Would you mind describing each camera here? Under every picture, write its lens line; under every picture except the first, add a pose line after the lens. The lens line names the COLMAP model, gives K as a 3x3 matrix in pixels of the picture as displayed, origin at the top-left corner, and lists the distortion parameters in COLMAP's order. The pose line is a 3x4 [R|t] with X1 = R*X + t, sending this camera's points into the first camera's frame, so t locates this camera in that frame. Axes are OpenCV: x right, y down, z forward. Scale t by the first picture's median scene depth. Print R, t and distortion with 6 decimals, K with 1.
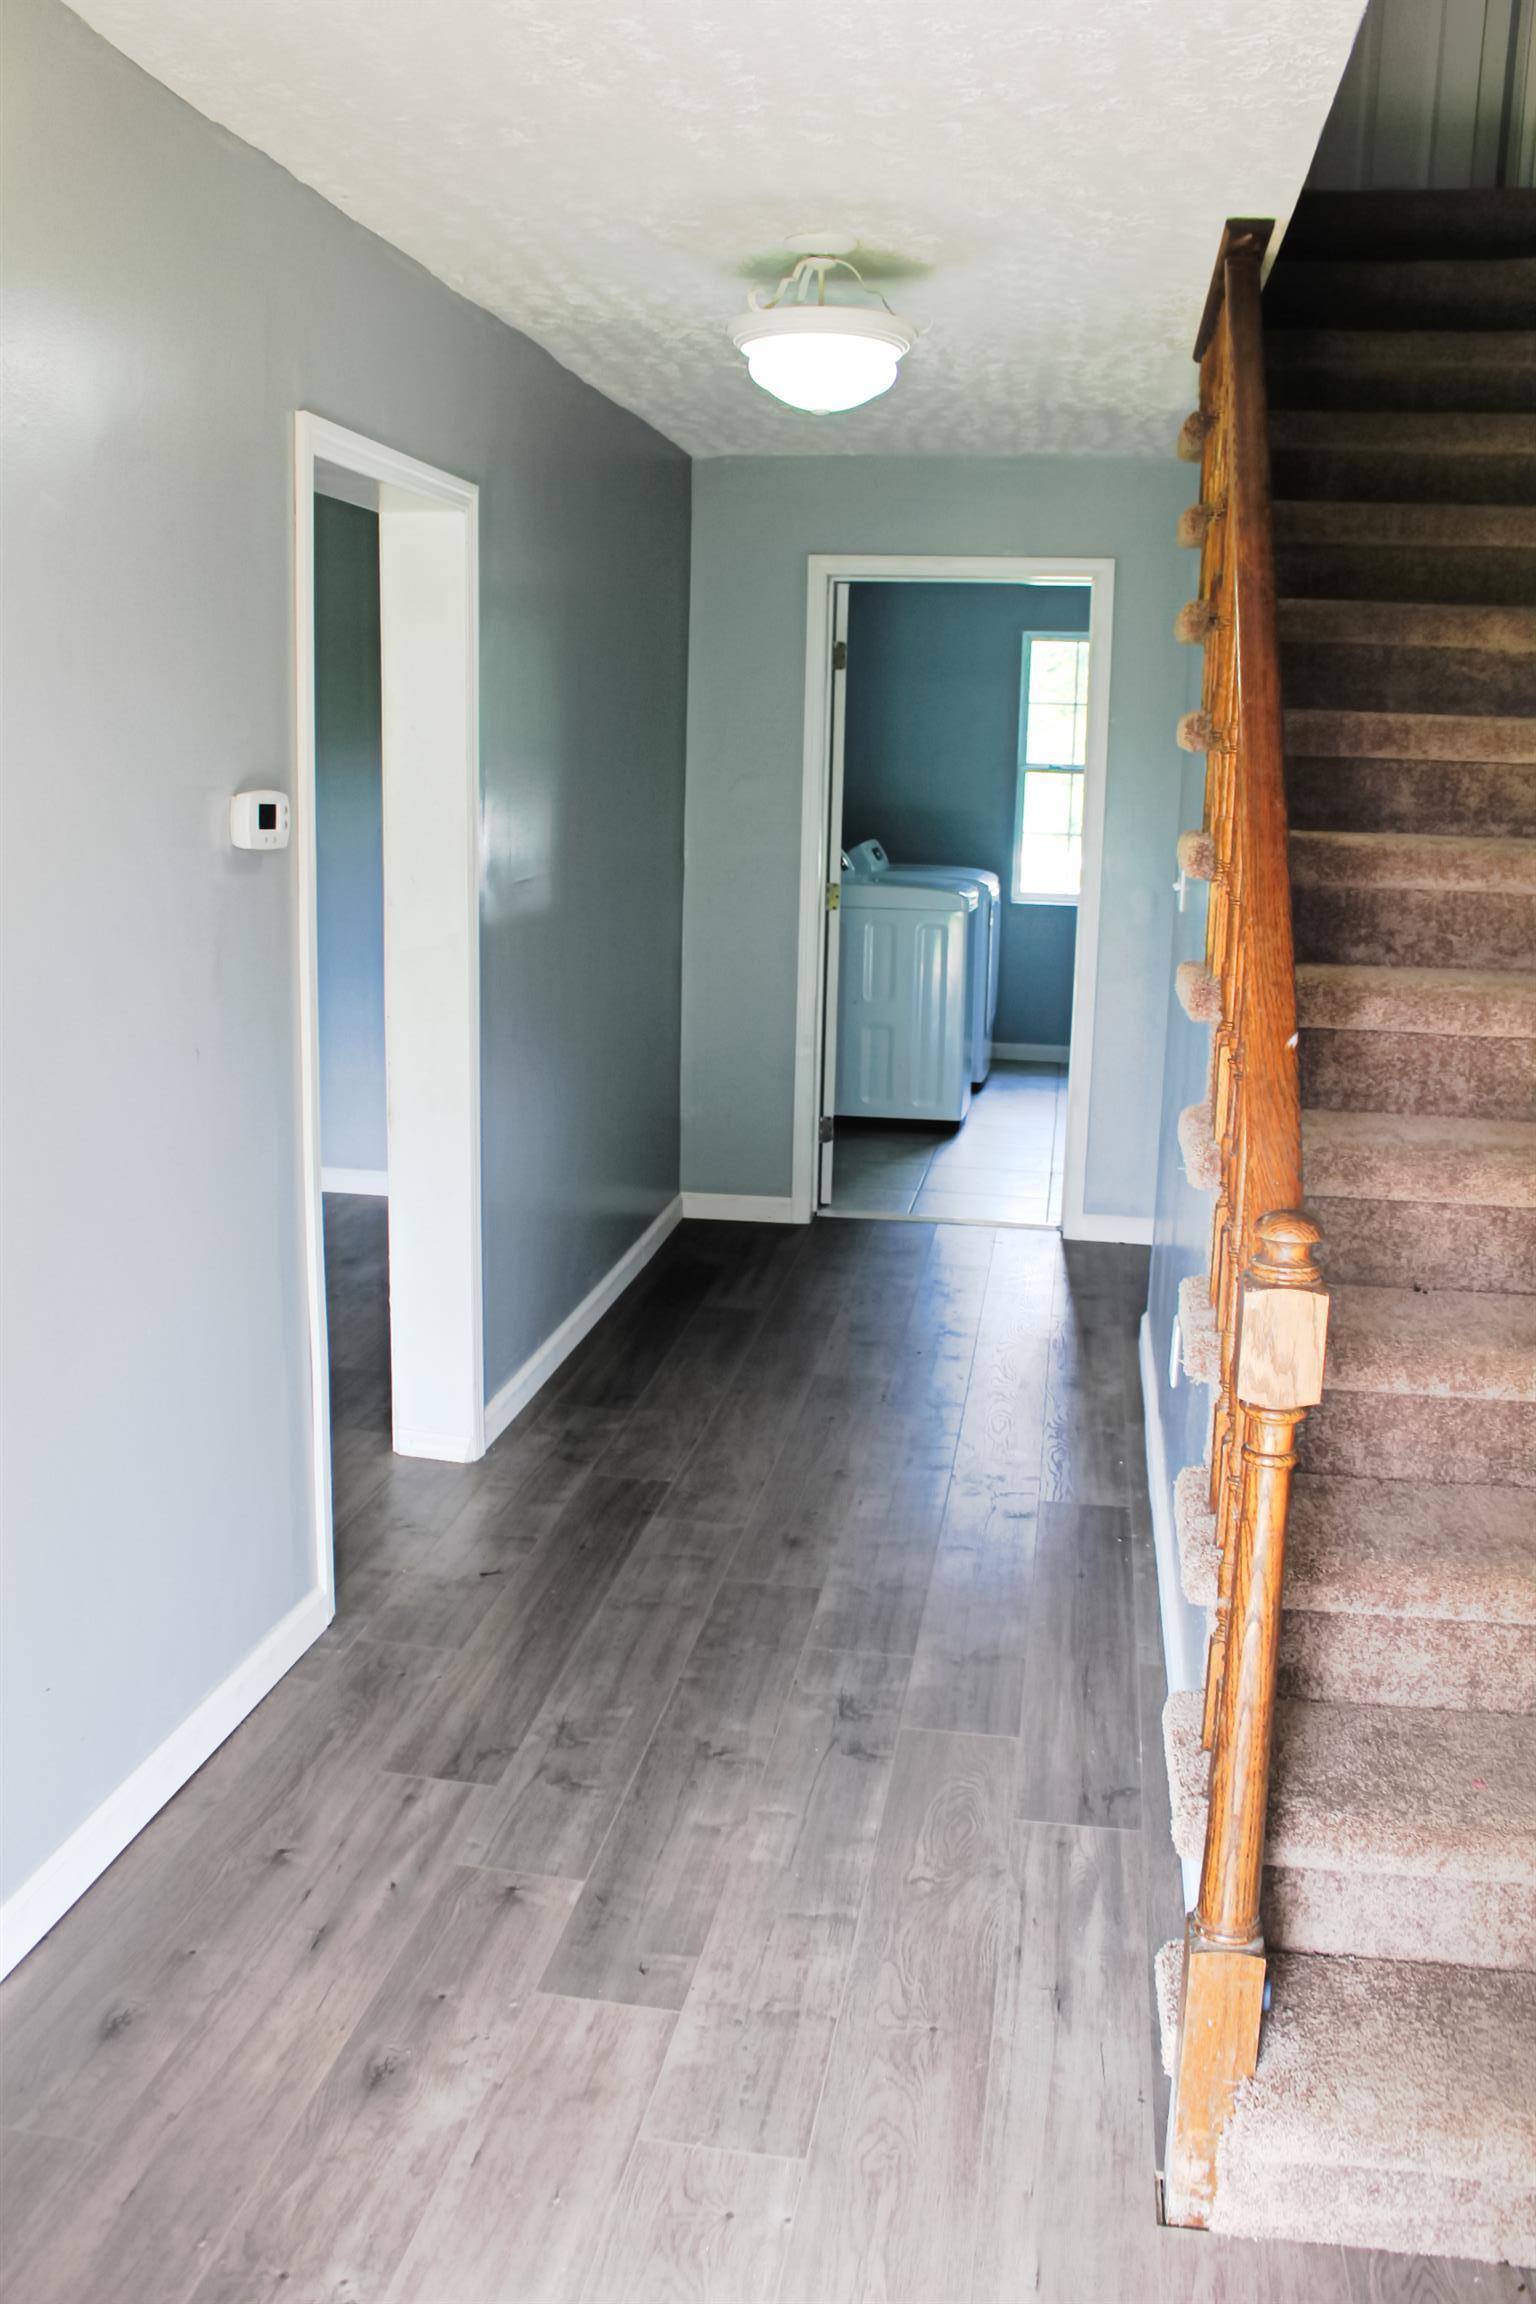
lens RADIAL K [[1921.8, 0, 768.0], [0, 1921.8, 1152.0], [0, 0, 1]] dist [-0.166221, 0.153622]
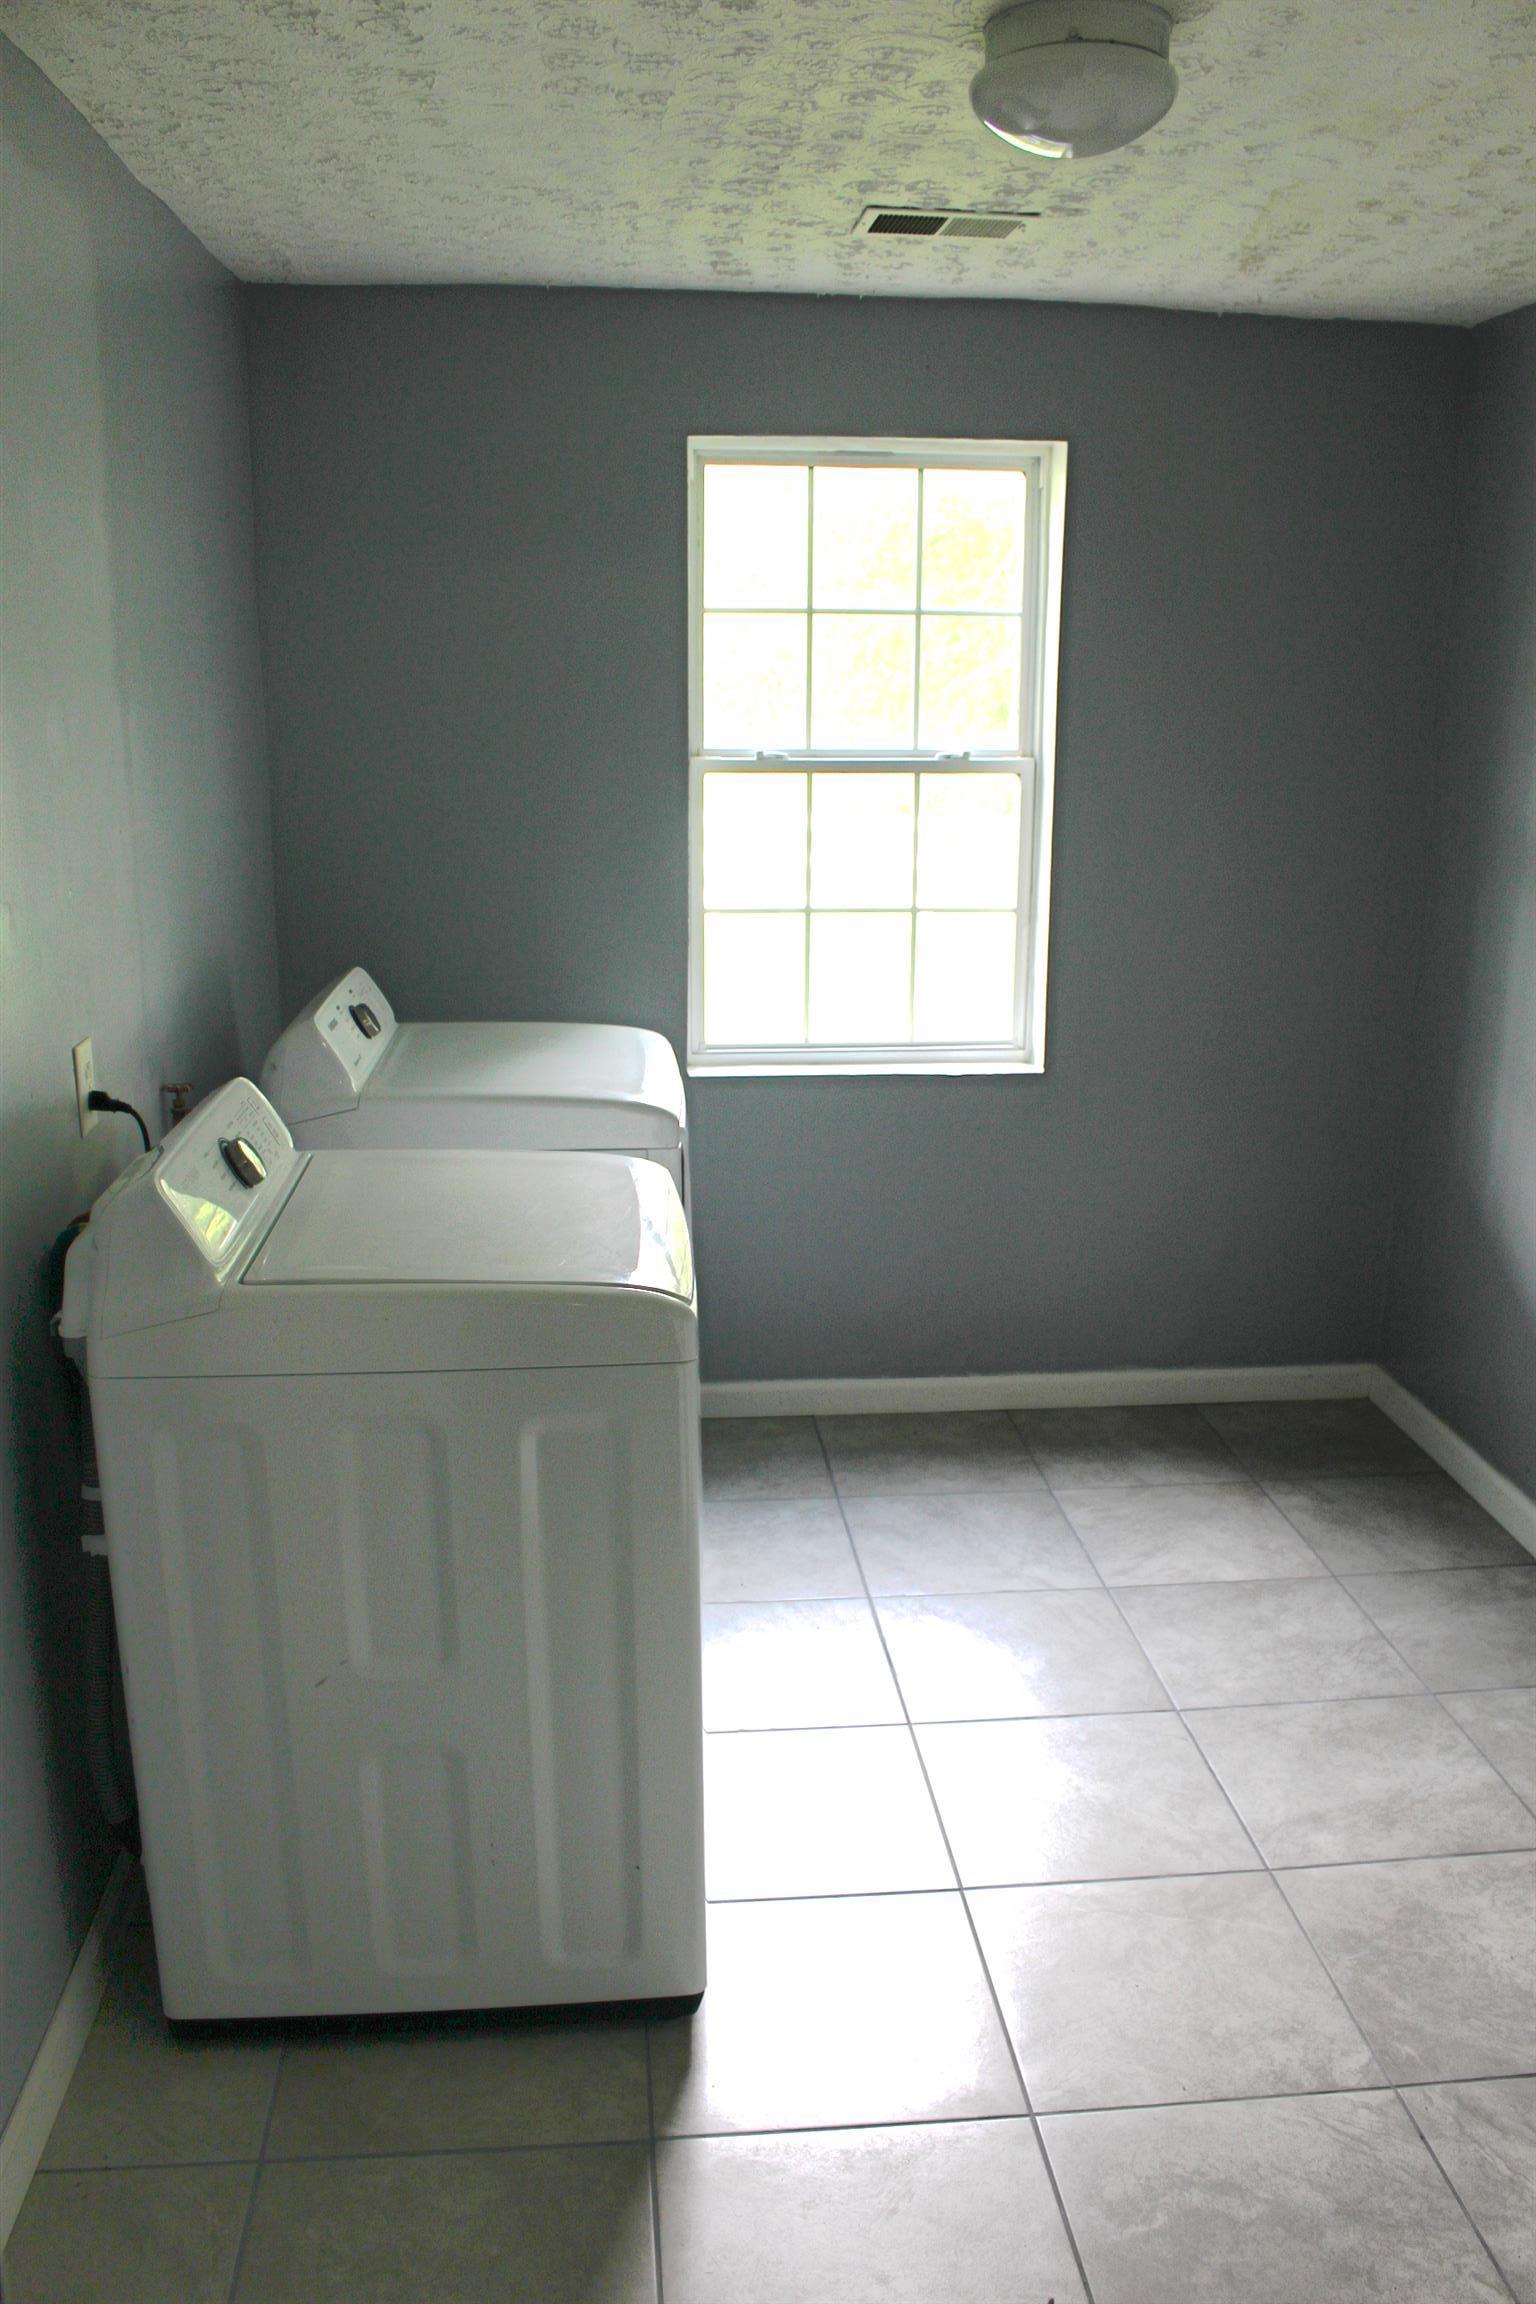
lens RADIAL K [[1921.8, 0, 768.0], [0, 1921.8, 1152.0], [0, 0, 1]] dist [-0.166221, 0.153622]
pose [[0.967681, -0.078601, 0.239616, 0.040538], [0.068728, 0.996417, 0.049295, -0.138287], [-0.242632, -0.031233, 0.969616, 0.592654]]
